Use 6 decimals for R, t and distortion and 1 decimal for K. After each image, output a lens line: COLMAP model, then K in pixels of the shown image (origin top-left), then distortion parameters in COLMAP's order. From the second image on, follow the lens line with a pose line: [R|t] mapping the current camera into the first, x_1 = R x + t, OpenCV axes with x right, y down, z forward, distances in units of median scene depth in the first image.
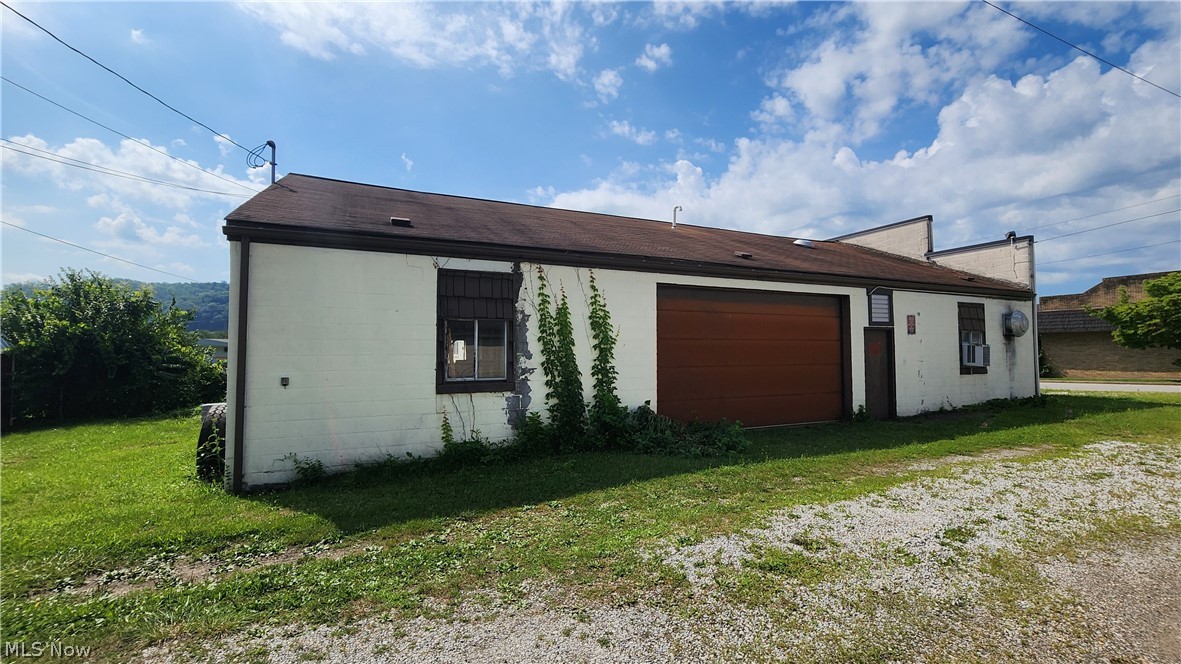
lens RADIAL K [[489.6, 0, 593.4], [0, 489.6, 327.4], [0, 0, 1]] dist [0.003280, -0.000264]
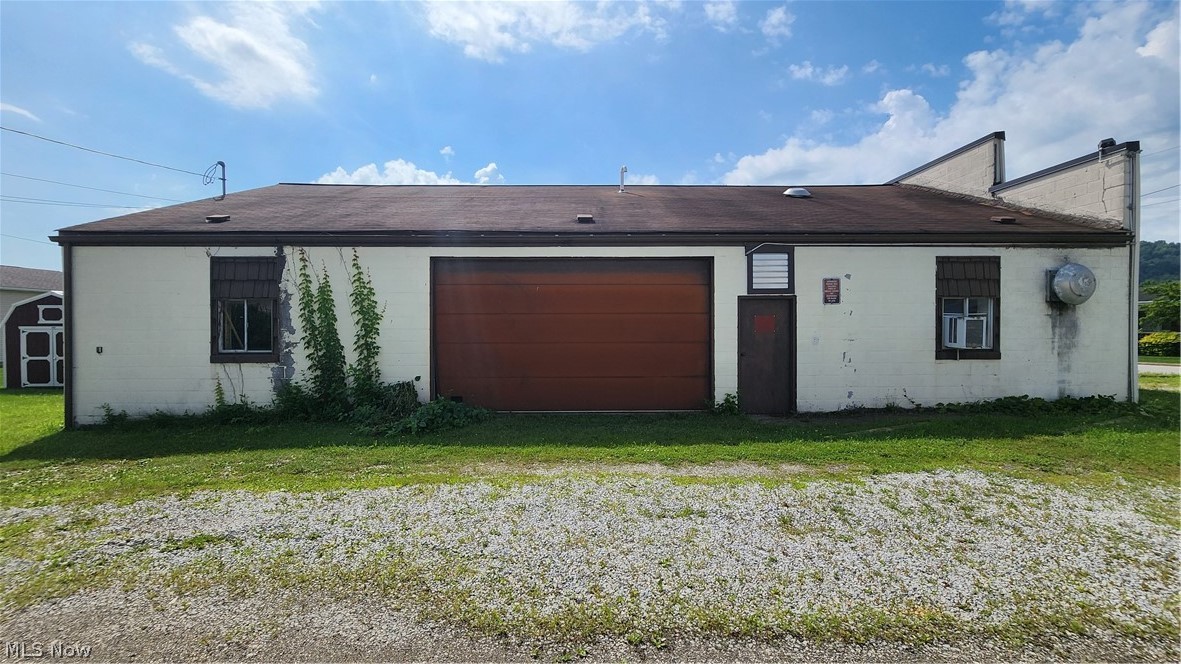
lens RADIAL K [[489.6, 0, 584.6], [0, 489.6, 328.3], [0, 0, 1]] dist [0.003280, -0.000264]
pose [[0.919085, 0.002410, -0.394051, 0.586337], [0.019636, 0.998459, 0.051904, 0.004780], [0.393569, -0.055441, 0.917622, 0.158821]]
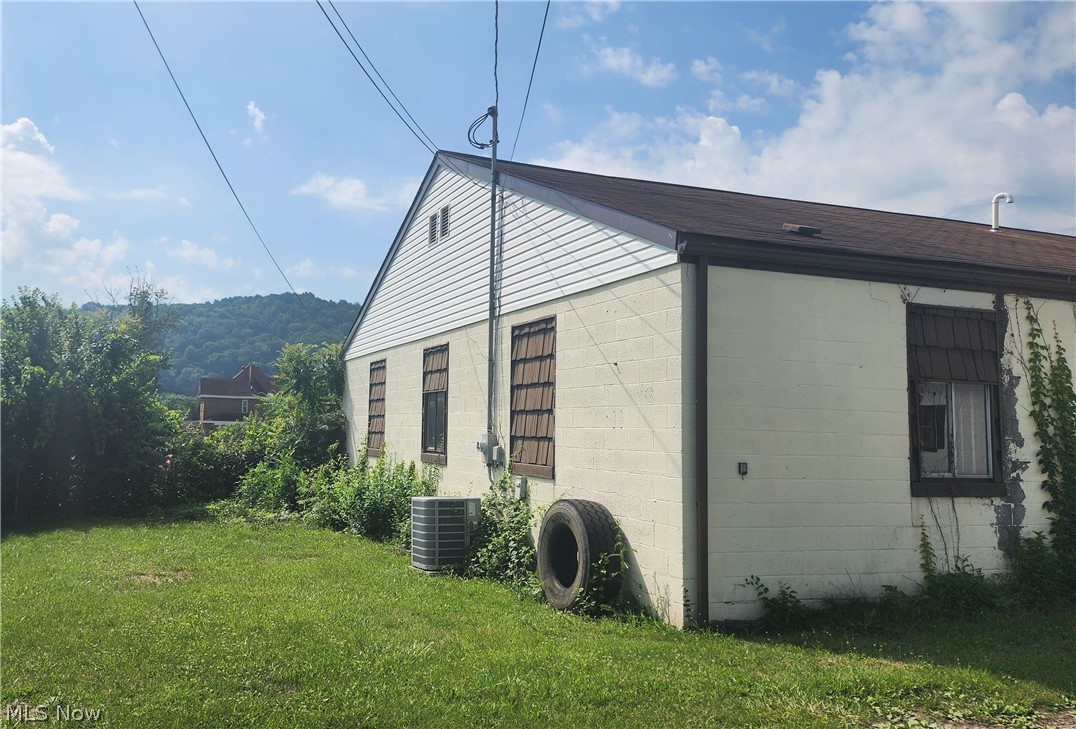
lens RADIAL K [[827.4, 0, 451.2], [0, 827.4, 359.2], [0, 0, 1]] dist [0.039946, -0.023413]
pose [[0.994901, 0.020688, -0.098714, -0.488070], [-0.024570, 0.998965, -0.038278, 0.007369], [0.097820, 0.040509, 0.994379, -0.097616]]
